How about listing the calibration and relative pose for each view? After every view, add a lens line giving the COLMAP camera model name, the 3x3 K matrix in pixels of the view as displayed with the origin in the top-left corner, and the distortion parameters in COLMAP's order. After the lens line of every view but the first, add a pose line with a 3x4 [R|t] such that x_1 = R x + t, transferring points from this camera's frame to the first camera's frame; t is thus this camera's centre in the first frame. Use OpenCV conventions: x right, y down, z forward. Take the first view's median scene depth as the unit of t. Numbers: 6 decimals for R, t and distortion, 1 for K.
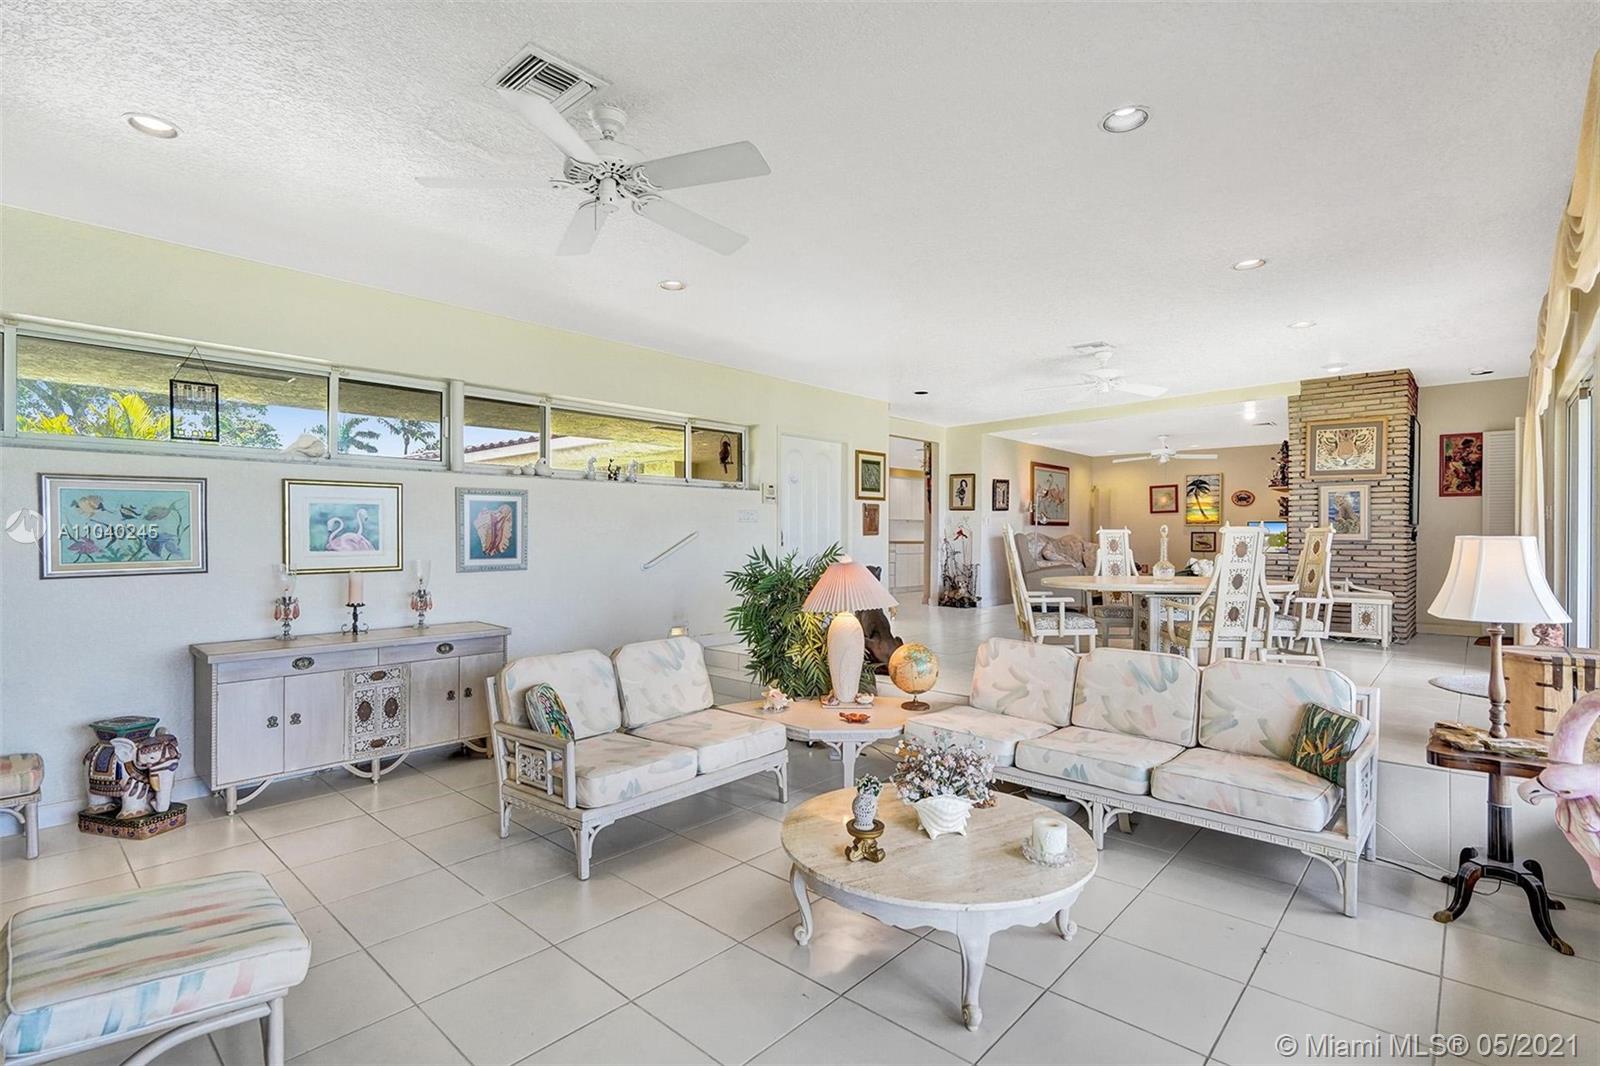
lens RADIAL K [[749.1, 0, 791.9], [0, 749.1, 539.5], [0, 0, 1]] dist [-0.004665, 0.001341]
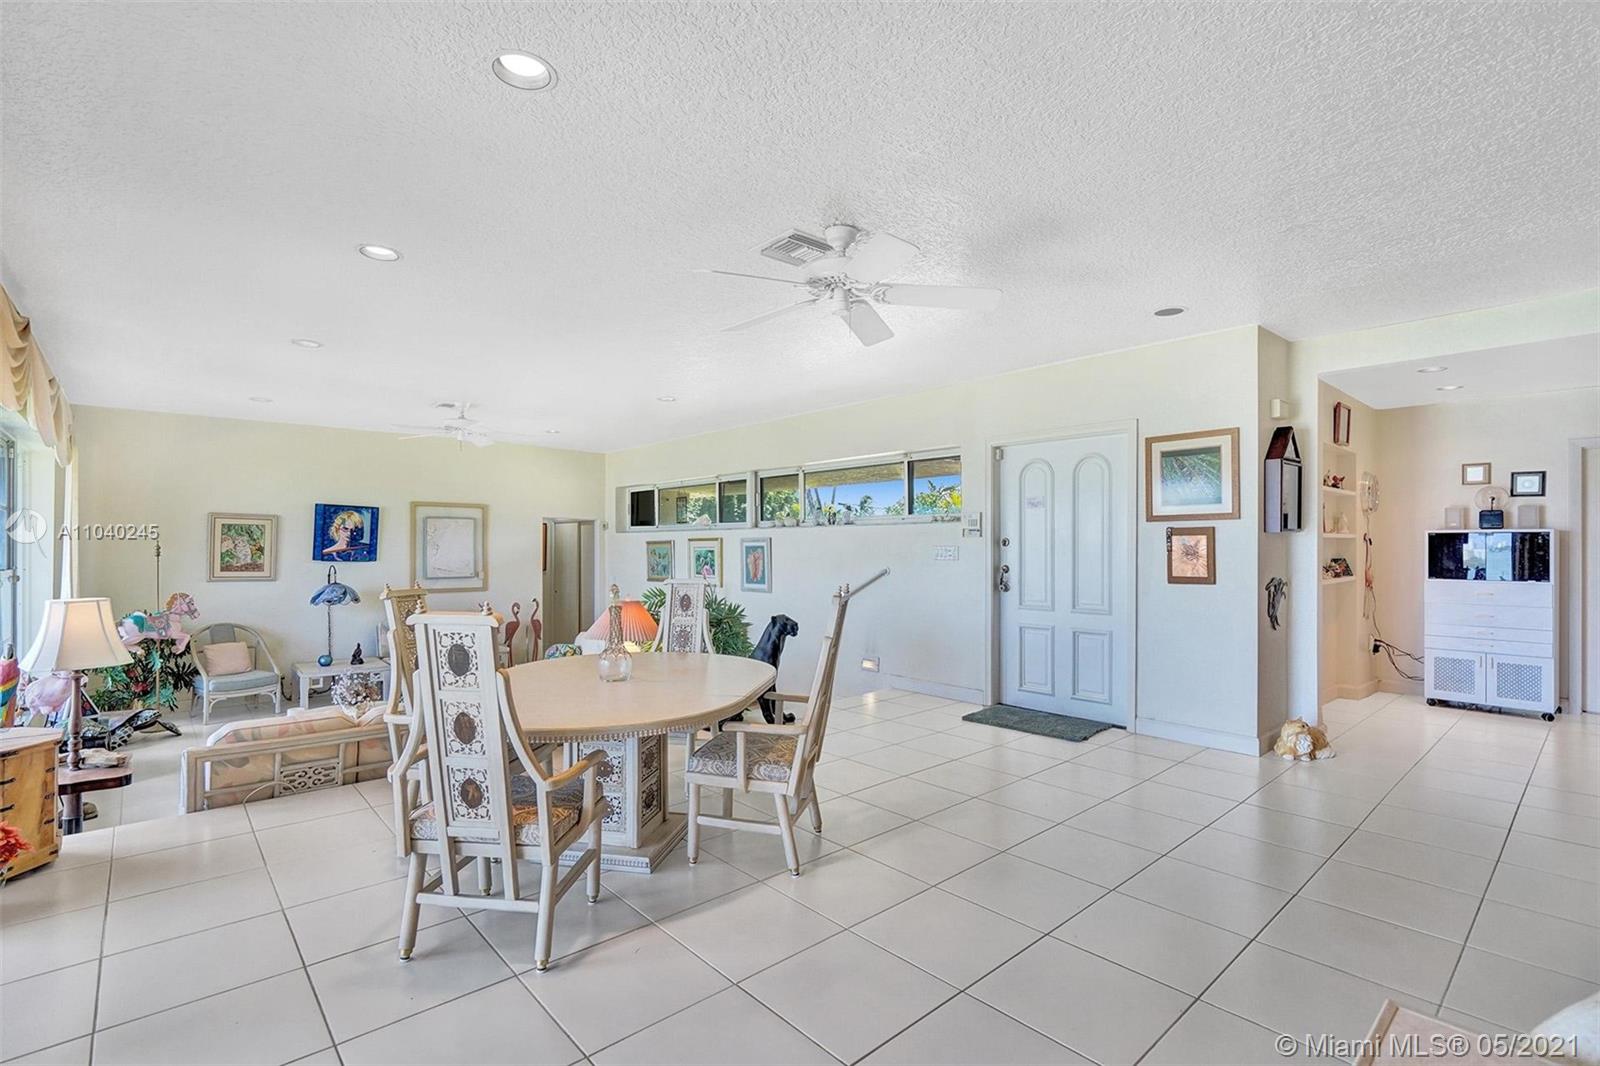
lens RADIAL K [[749.1, 0, 796.5], [0, 749.1, 524.3], [0, 0, 1]] dist [-0.004665, 0.001341]
pose [[-0.104677, -0.029185, -0.994078, 0.768402], [-0.005055, 0.999572, -0.028813, -0.035446], [0.994493, 0.002009, -0.104780, 0.859817]]
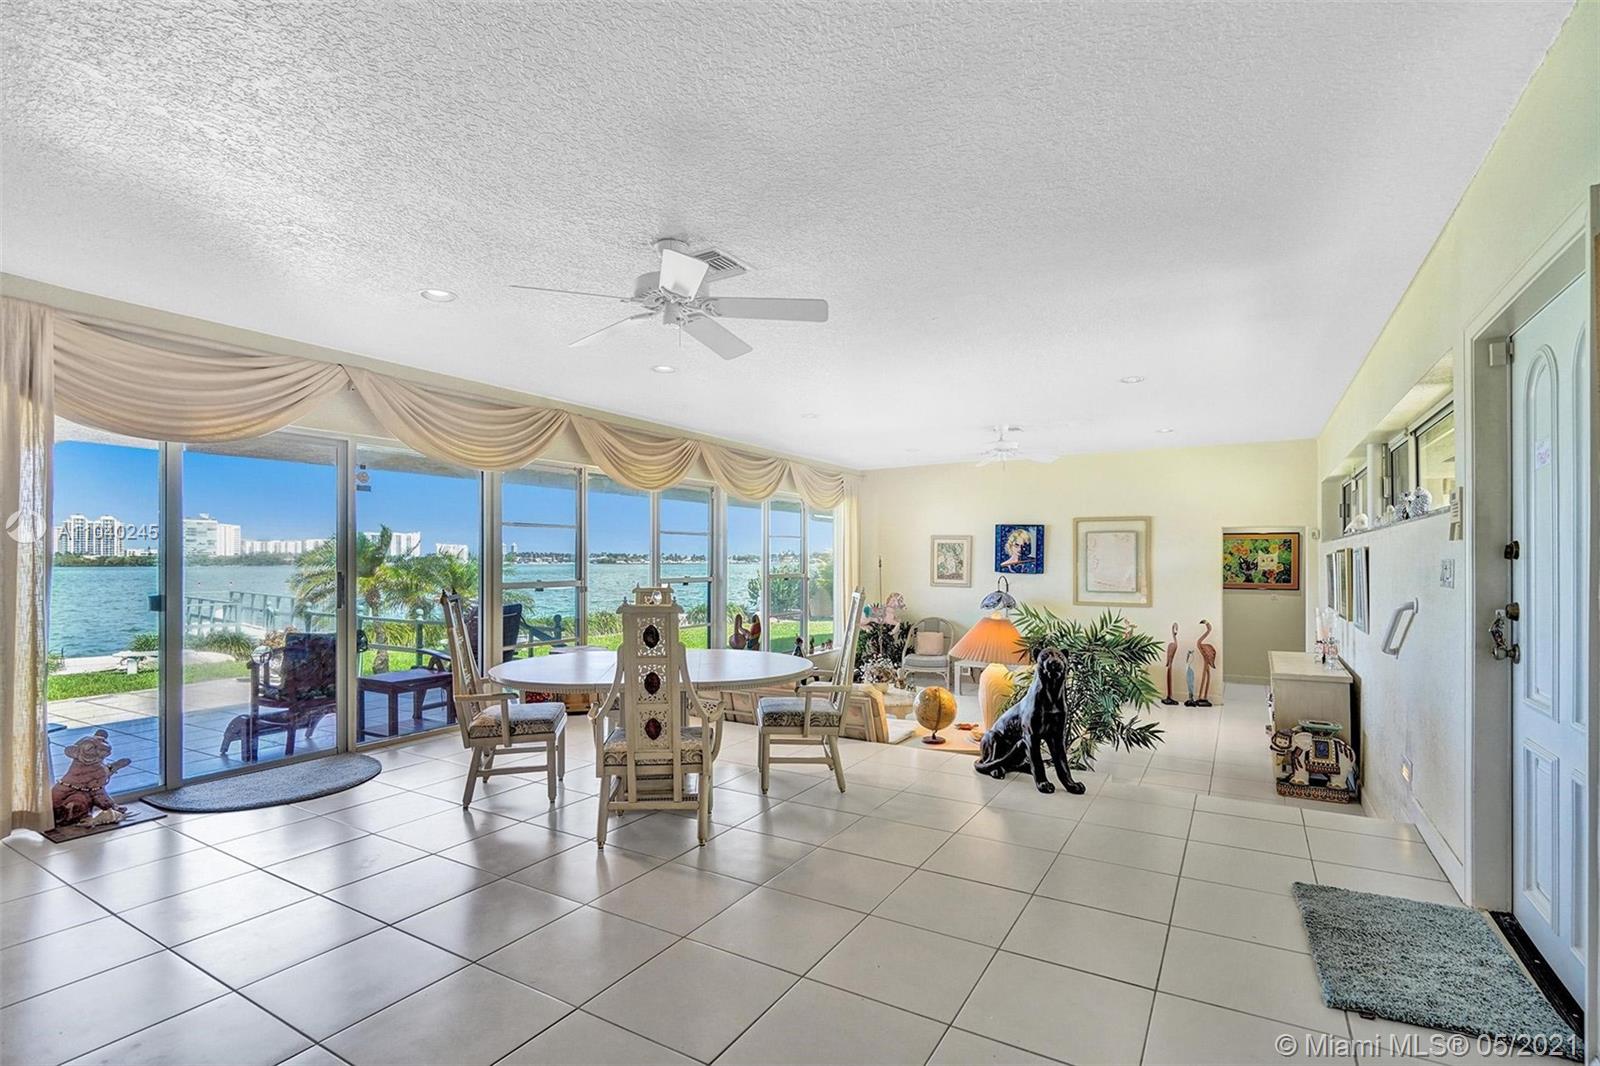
lens RADIAL K [[749.1, 0, 793.7], [0, 749.1, 555.1], [0, 0, 1]] dist [-0.004665, 0.001341]
pose [[-0.979413, -0.002365, -0.201853, 0.372241], [-0.002062, 0.999996, -0.001709, -0.037239], [0.201856, -0.001257, -0.979414, 1.263424]]
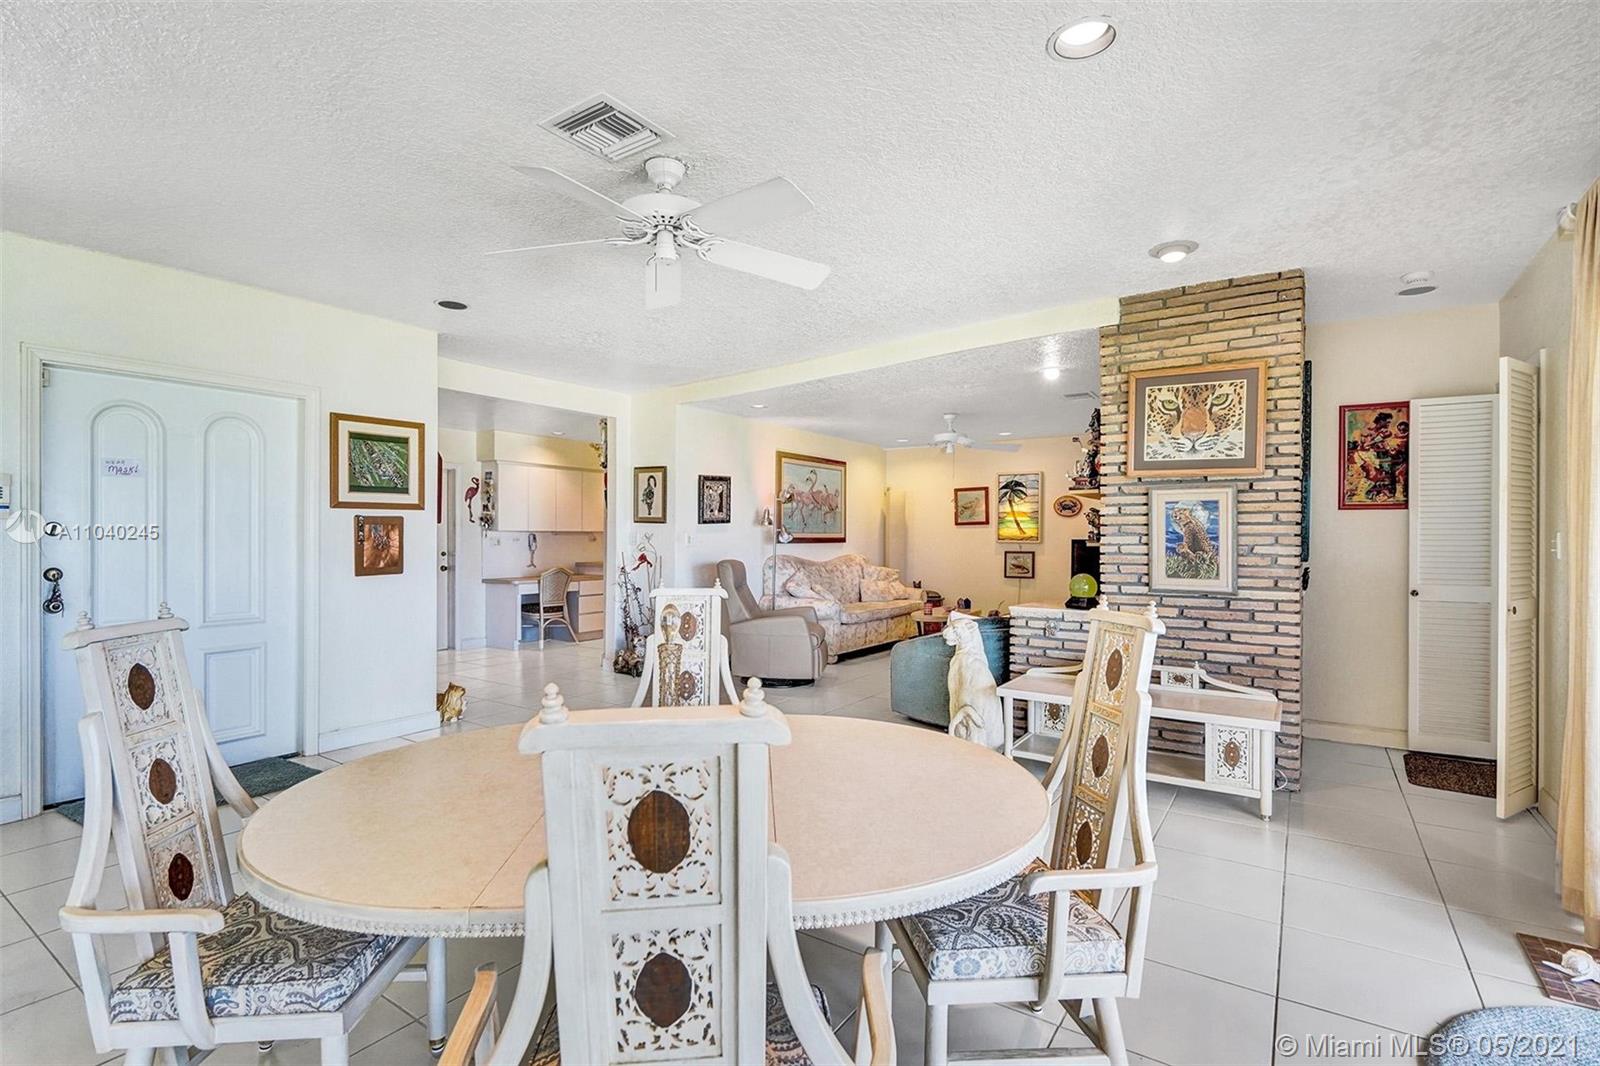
lens RADIAL K [[749.1, 0, 797.4], [0, 749.1, 538.5], [0, 0, 1]] dist [-0.004665, 0.001341]
pose [[0.989029, -0.000014, 0.147719, 0.358686], [0.000353, 0.999997, -0.002268, -0.033648], [-0.147718, 0.002295, 0.989027, 0.482697]]
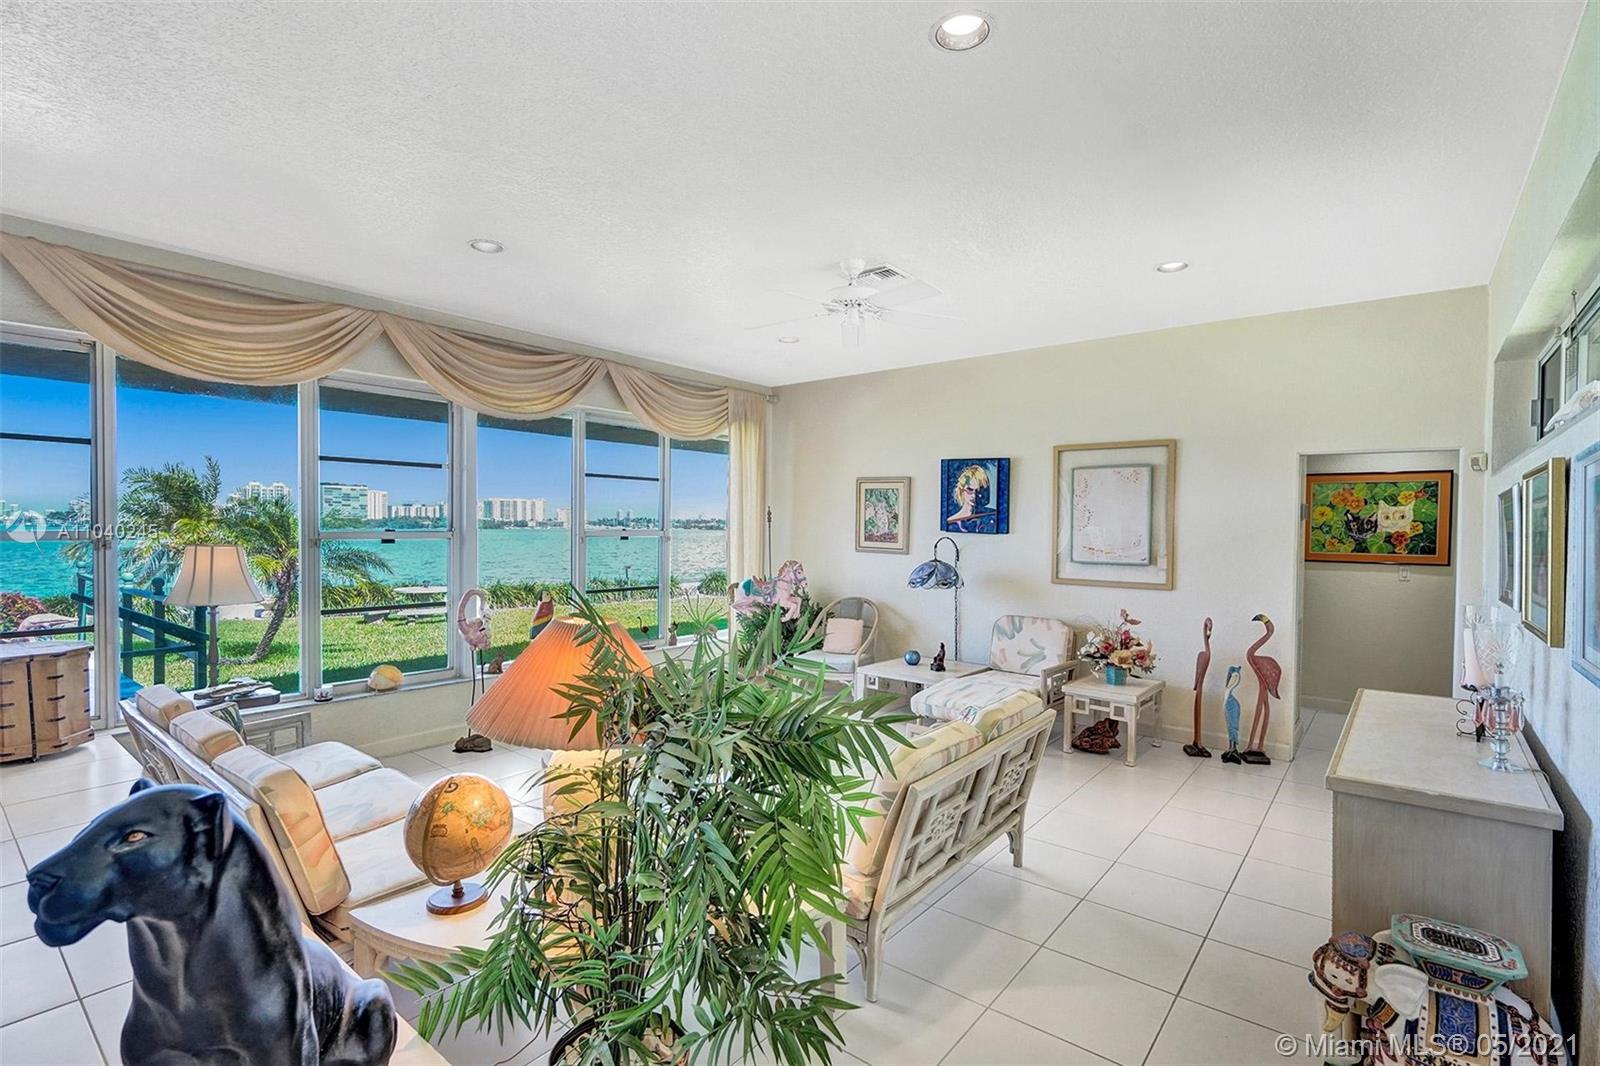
lens RADIAL K [[749.1, 0, 797.8], [0, 749.1, 542.6], [0, 0, 1]] dist [-0.004665, 0.001341]
pose [[-0.997997, -0.007840, -0.062768, -0.019105], [-0.009511, 0.999607, 0.026378, -0.018798], [0.062536, 0.026922, -0.997680, 0.905970]]
